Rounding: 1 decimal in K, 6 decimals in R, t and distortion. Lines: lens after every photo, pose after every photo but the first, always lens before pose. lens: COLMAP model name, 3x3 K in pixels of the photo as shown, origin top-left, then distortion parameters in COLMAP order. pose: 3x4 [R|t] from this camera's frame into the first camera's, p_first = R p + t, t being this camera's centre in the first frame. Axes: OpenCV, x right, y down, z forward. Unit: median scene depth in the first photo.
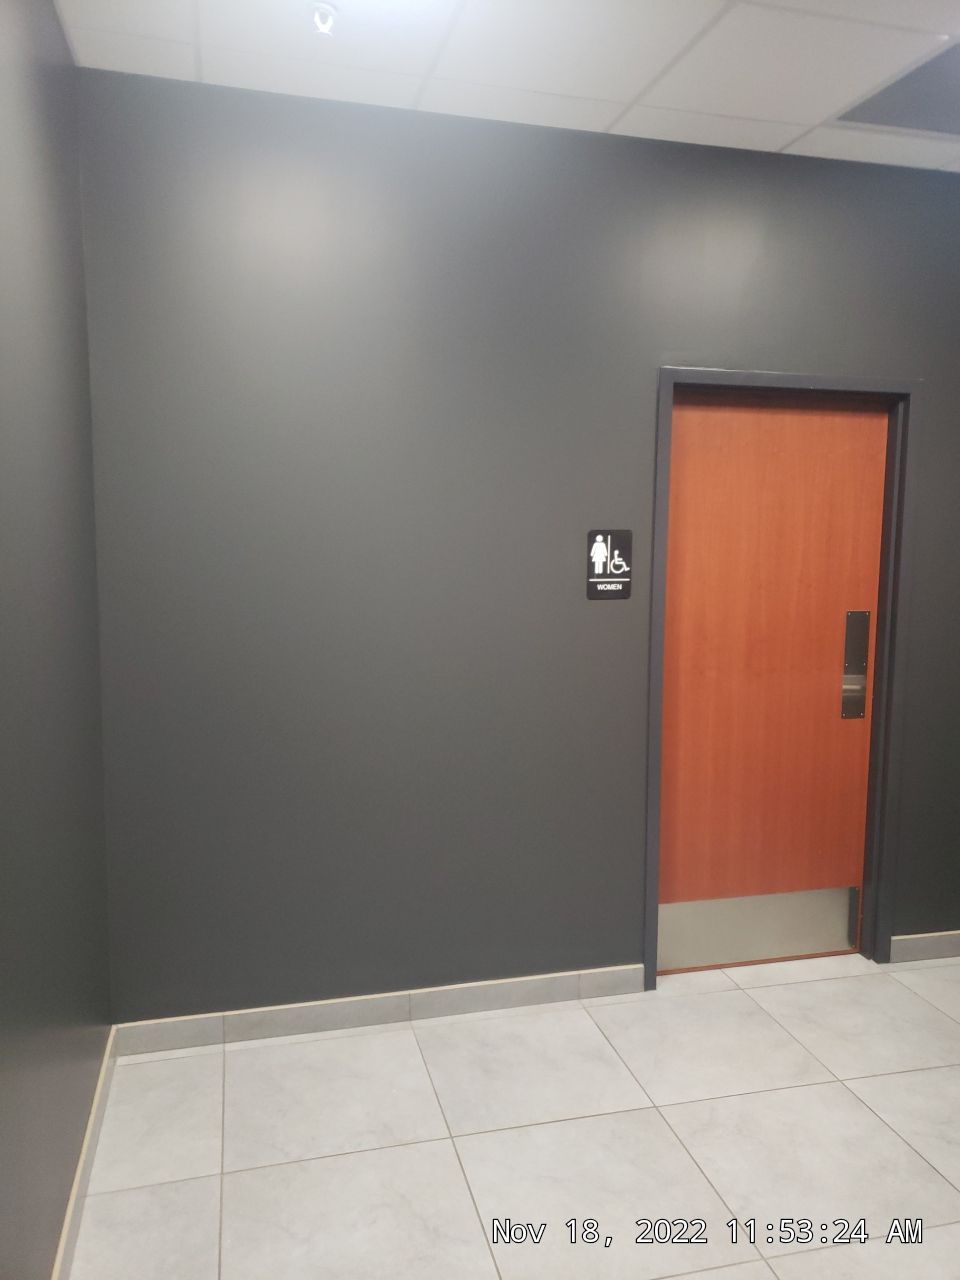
lens RADIAL K [[1014.8, 0, 485.7], [0, 1014.8, 633.7], [0, 0, 1]] dist [0.045669, -0.000233]
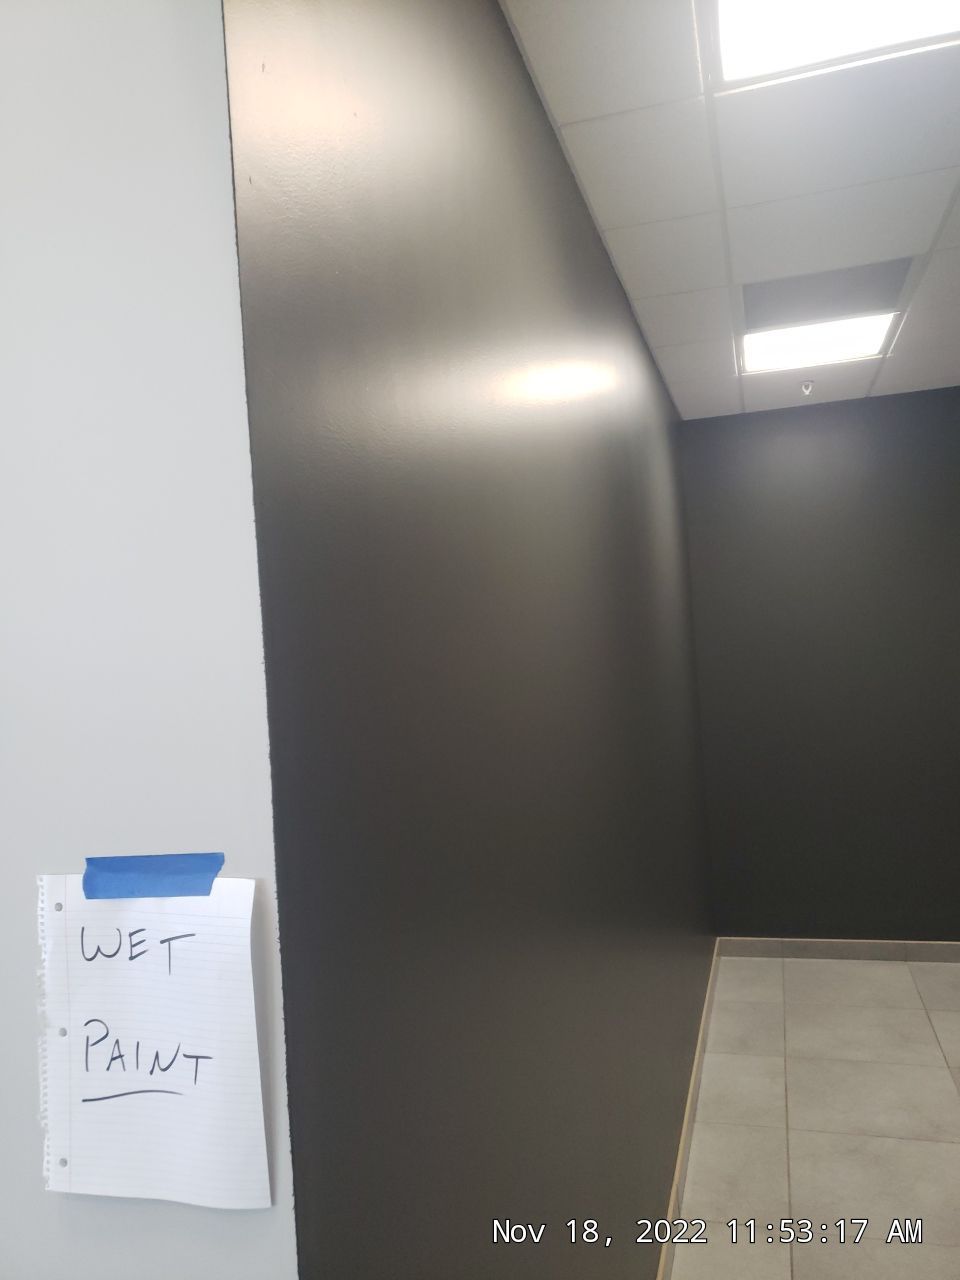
lens RADIAL K [[926.9, 0, 480.1], [0, 926.9, 641.3], [0, 0, 1]] dist [-0.041860, -0.000981]
pose [[0.849915, -0.075798, -0.521439, 0.144544], [0.010428, 0.991825, -0.127179, 0.078202], [0.526816, 0.102654, 0.843757, -0.573967]]
